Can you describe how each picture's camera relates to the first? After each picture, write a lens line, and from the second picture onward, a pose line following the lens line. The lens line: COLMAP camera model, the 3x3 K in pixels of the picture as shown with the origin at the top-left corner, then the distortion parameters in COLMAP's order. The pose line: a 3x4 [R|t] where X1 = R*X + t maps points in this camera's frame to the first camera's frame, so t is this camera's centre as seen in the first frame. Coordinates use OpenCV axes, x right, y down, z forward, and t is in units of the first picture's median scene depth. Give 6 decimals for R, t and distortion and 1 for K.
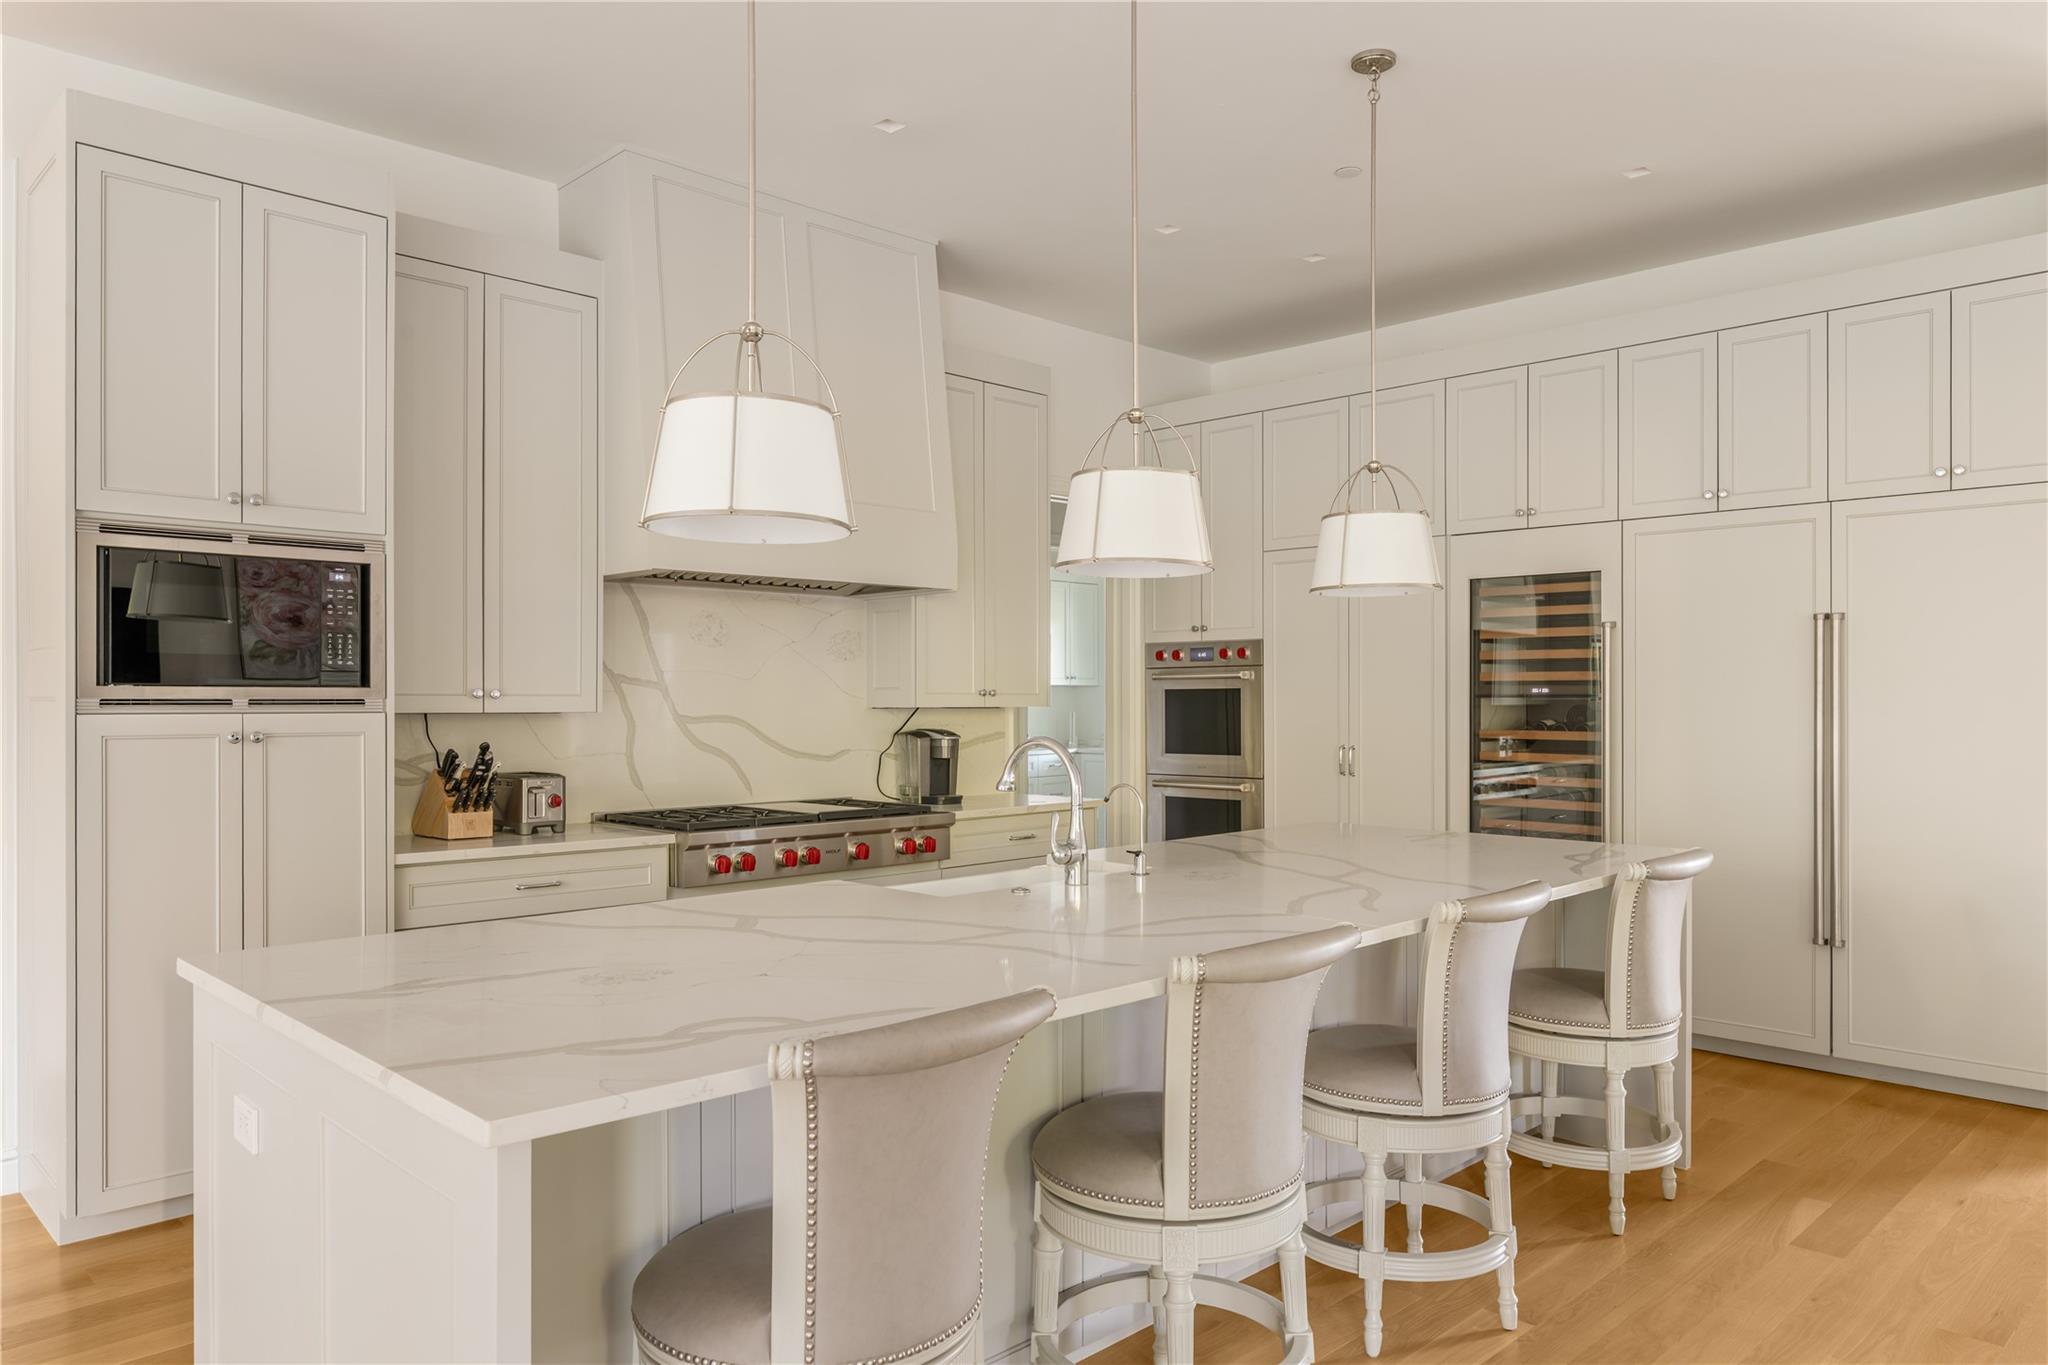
lens RADIAL K [[1370.3, 0, 1024.0], [0, 1370.3, 682.5], [0, 0, 1]] dist [-0.004368, 0.000764]
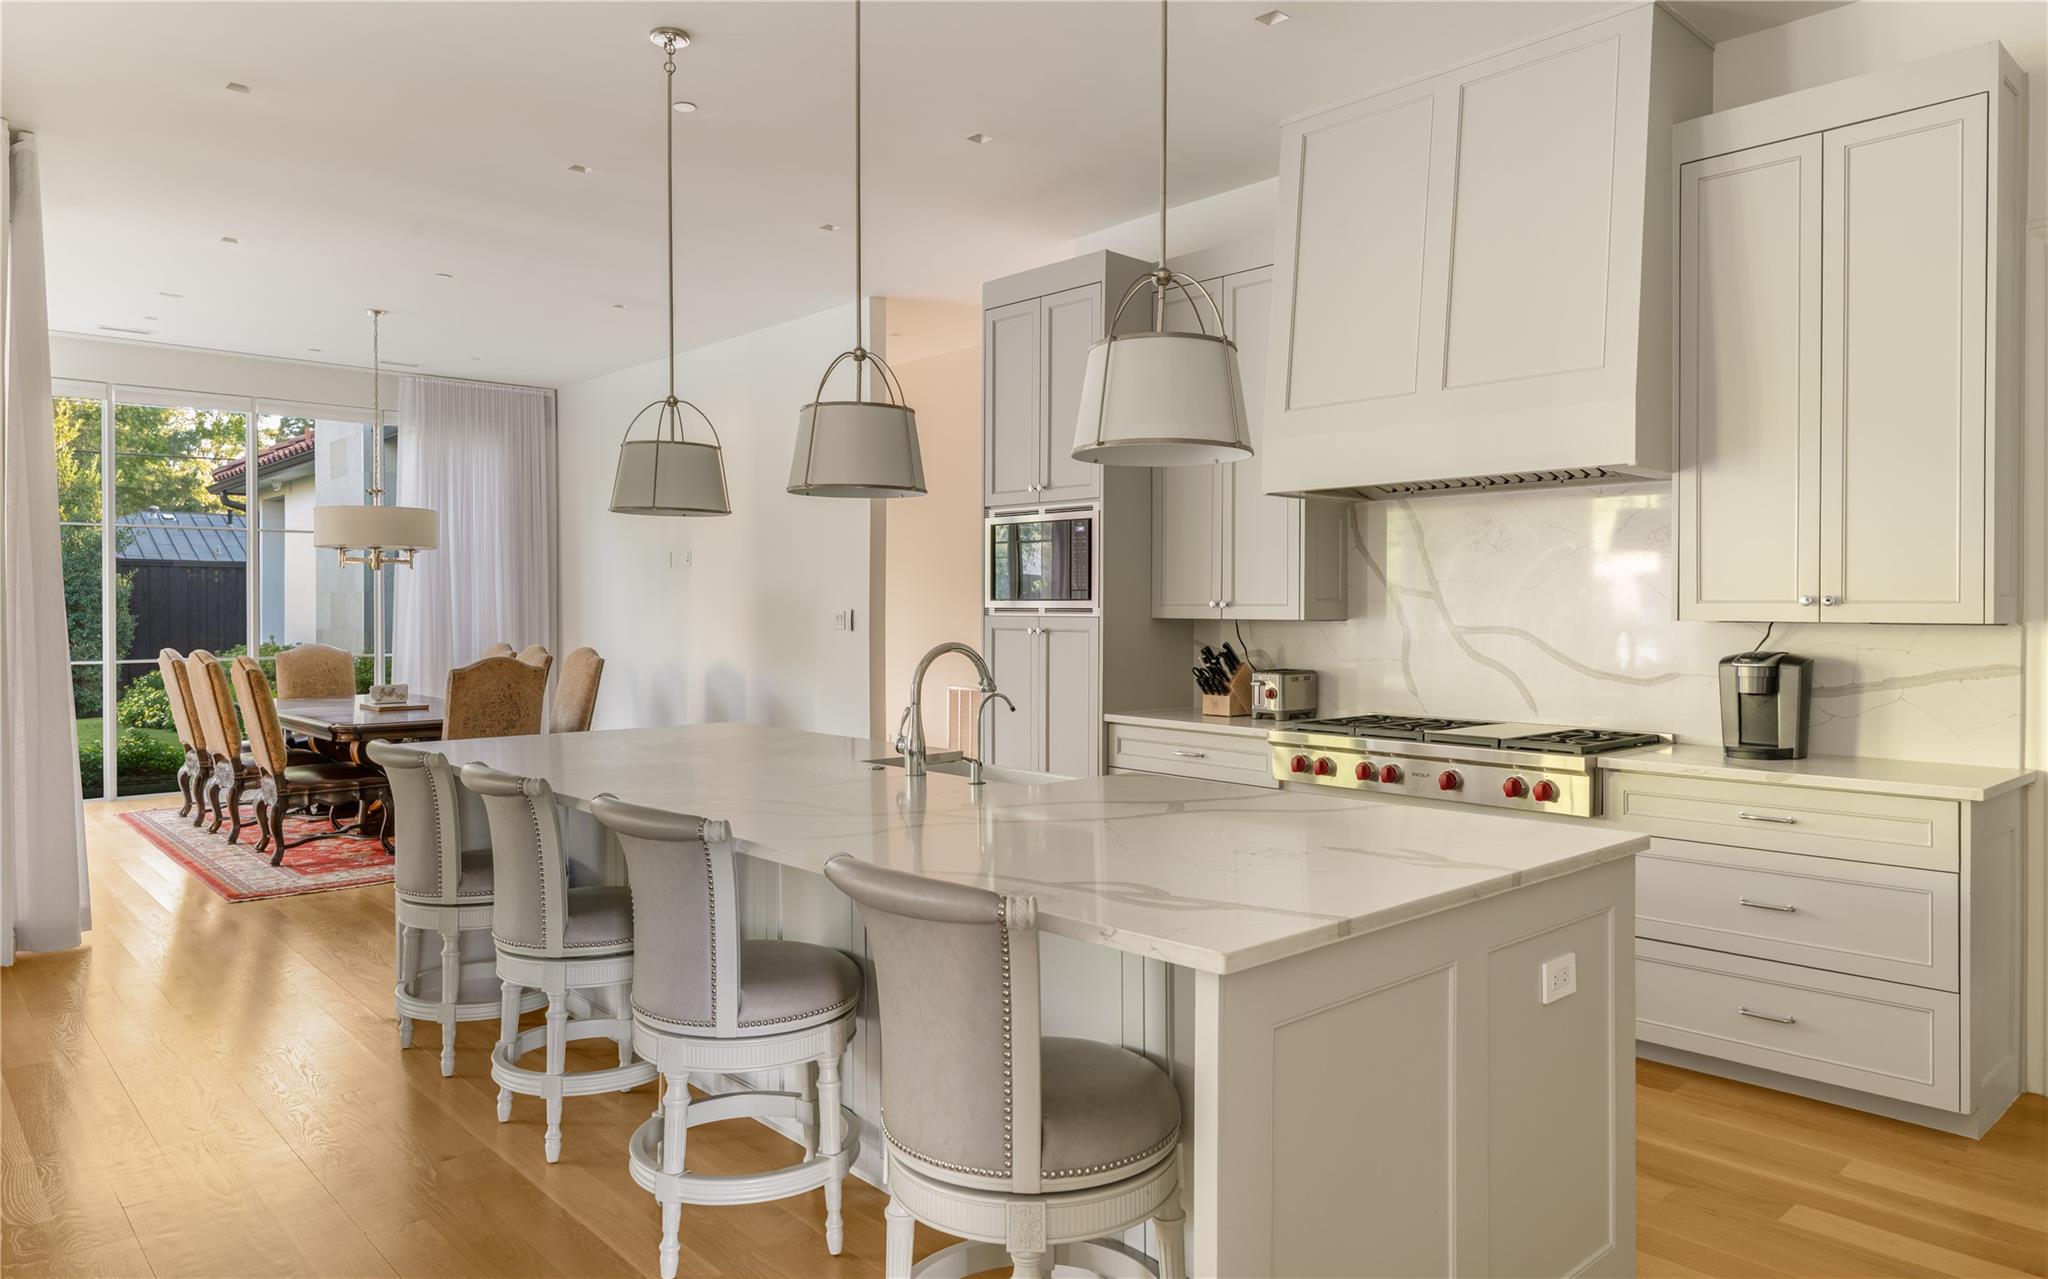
lens RADIAL K [[1333.9, 0, 1032.6], [0, 1333.9, 613.9], [0, 0, 1]] dist [-0.000569, -0.000181]
pose [[-0.045694, 0.005923, -0.998938, 0.828907], [0.010937, 0.999925, 0.005428, 0.008087], [0.998896, -0.010677, -0.045755, 0.844562]]
